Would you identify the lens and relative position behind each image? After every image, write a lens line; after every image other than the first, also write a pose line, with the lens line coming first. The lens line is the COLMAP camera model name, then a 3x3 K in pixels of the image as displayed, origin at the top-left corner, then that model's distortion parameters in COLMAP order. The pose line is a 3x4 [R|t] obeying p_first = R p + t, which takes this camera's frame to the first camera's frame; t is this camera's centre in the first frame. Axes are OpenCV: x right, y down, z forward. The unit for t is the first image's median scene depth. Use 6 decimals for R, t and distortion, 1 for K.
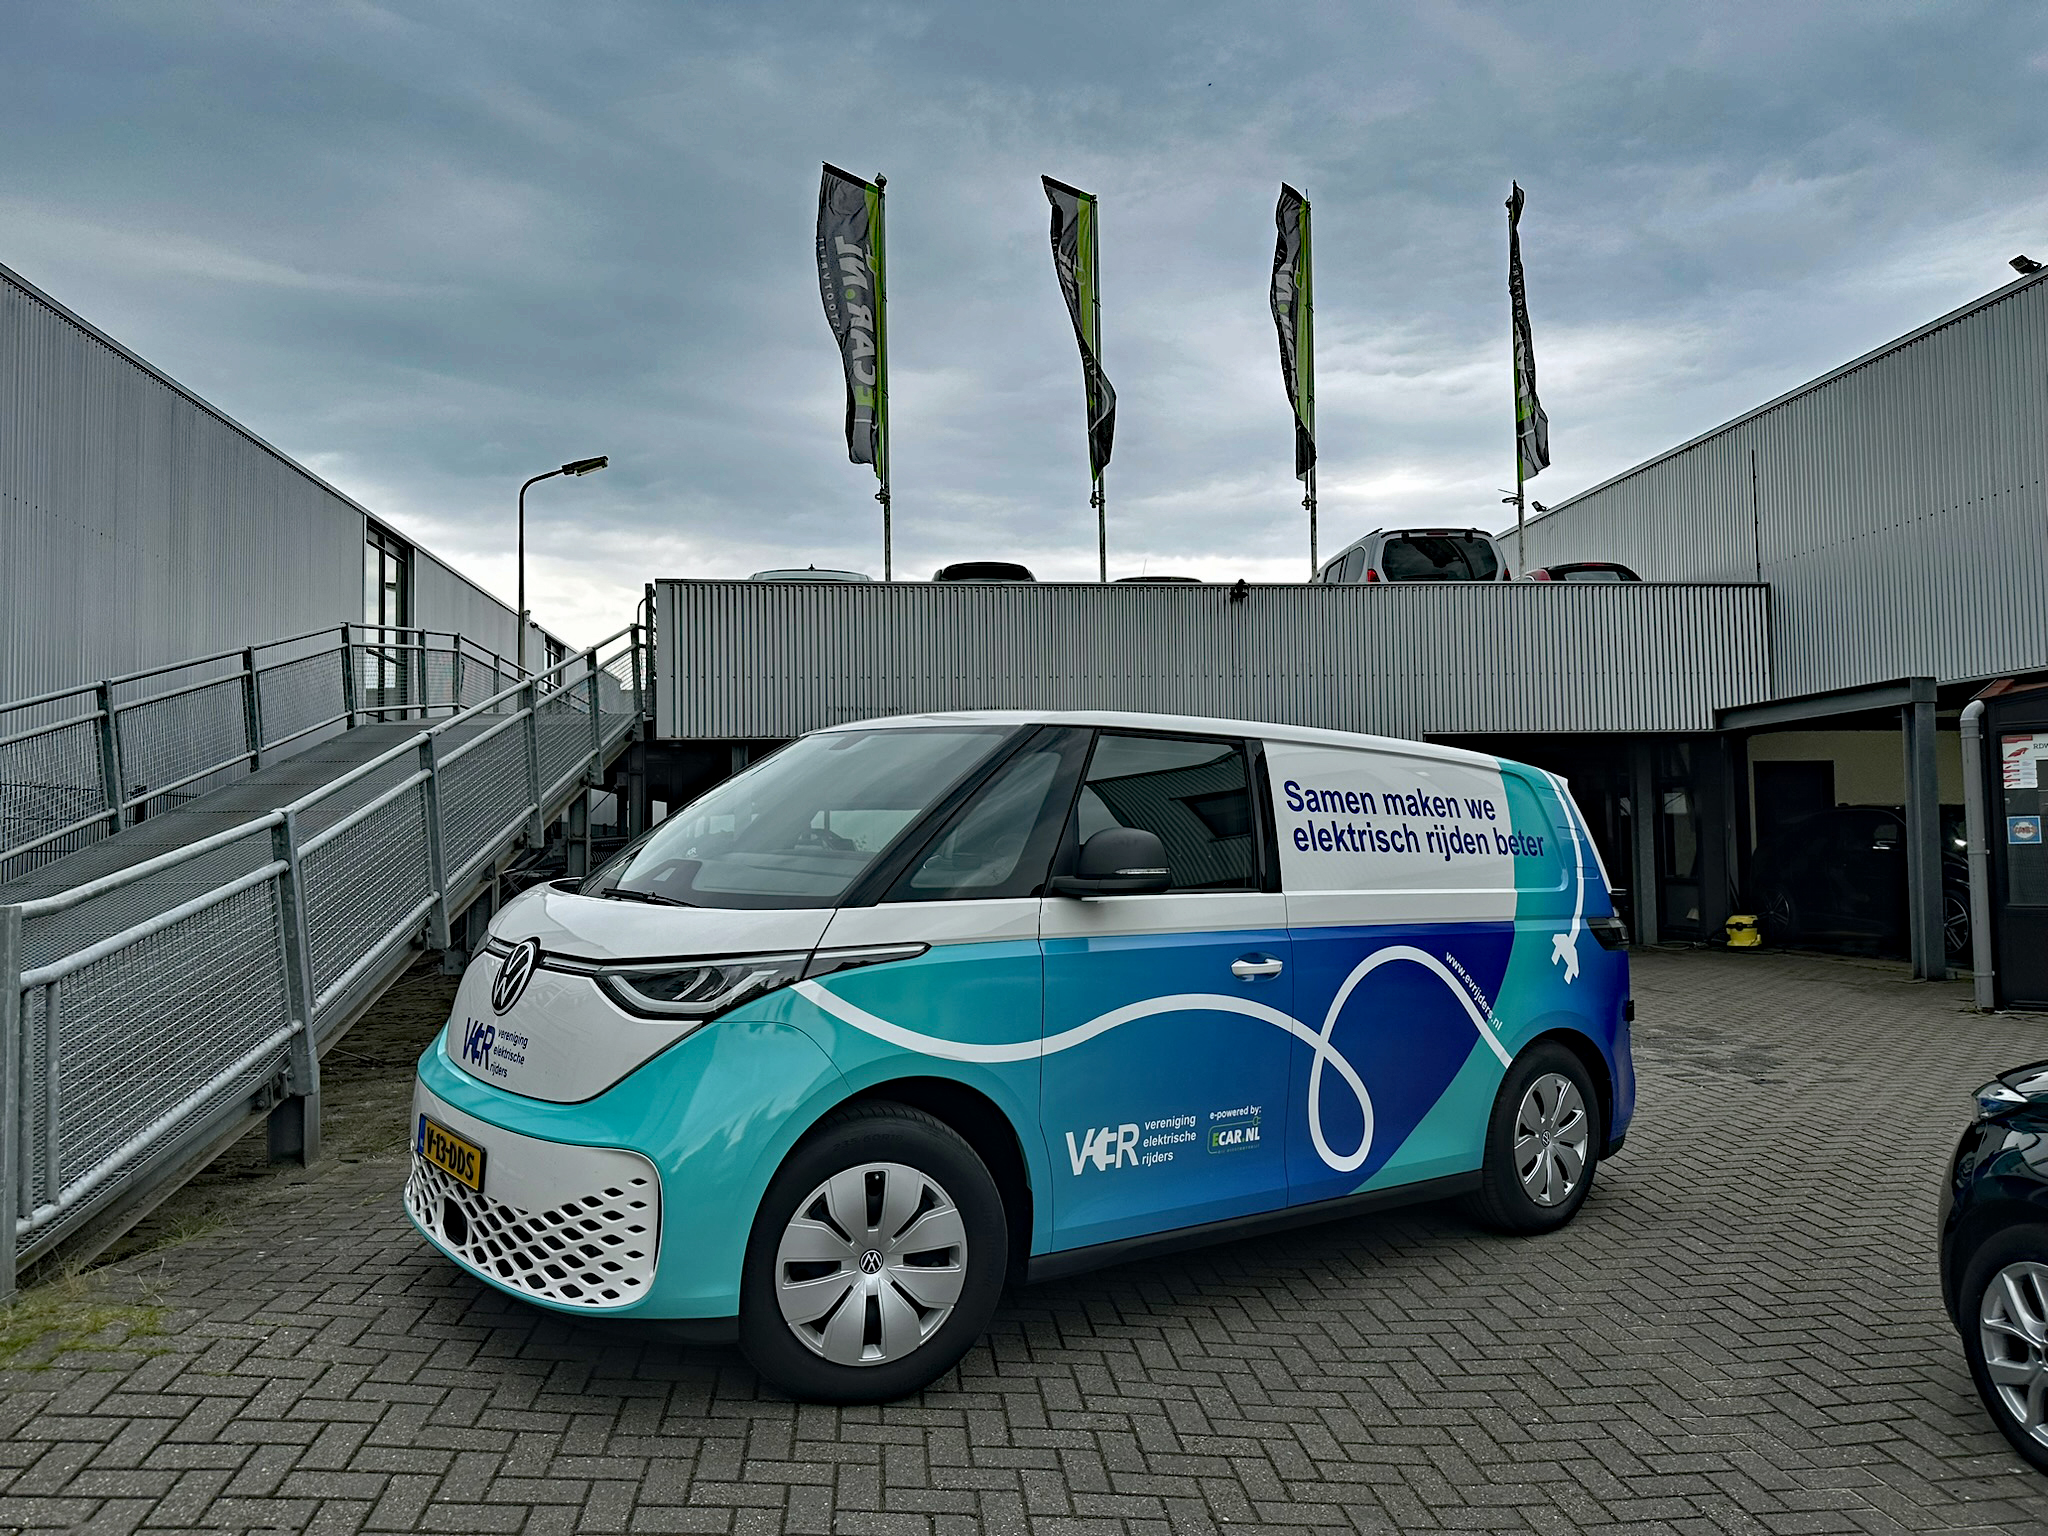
lens RADIAL K [[1447.1, 0, 1077.3], [0, 1447.1, 735.7], [0, 0, 1]] dist [0.119273, -0.188396]
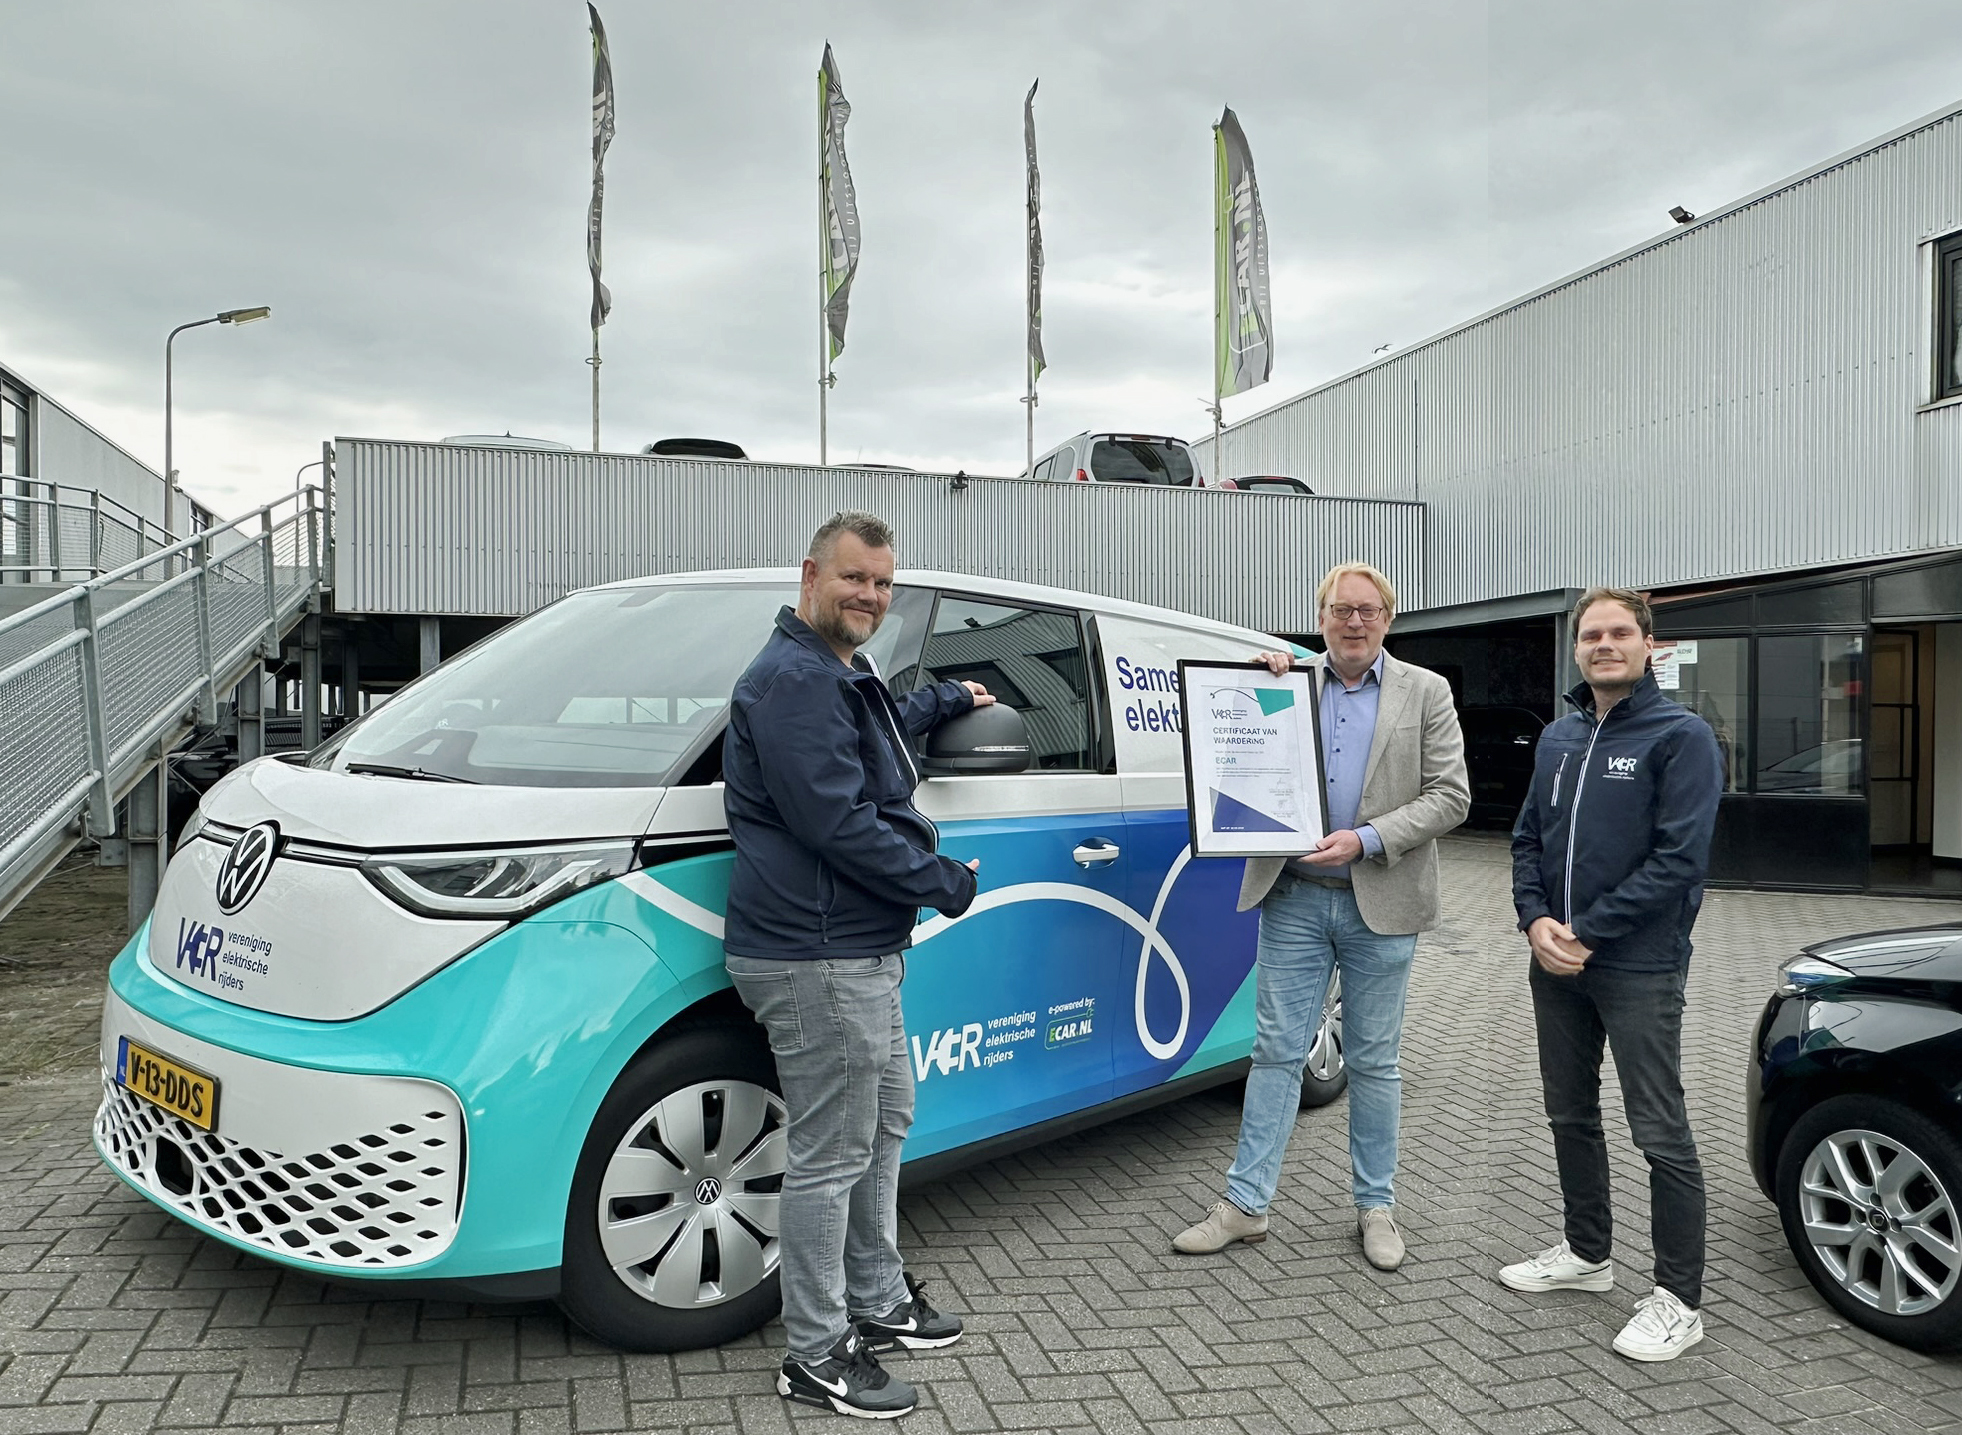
lens RADIAL K [[1328.9, 0, 981.0], [0, 1328.9, 717.5], [0, 0, 1]] dist [-0.002018, -0.002764]
pose [[0.977332, 0.014328, 0.211226, -0.139973], [-0.025832, 0.998323, 0.051804, 0.031796], [-0.210130, -0.056086, 0.976063, 0.198689]]
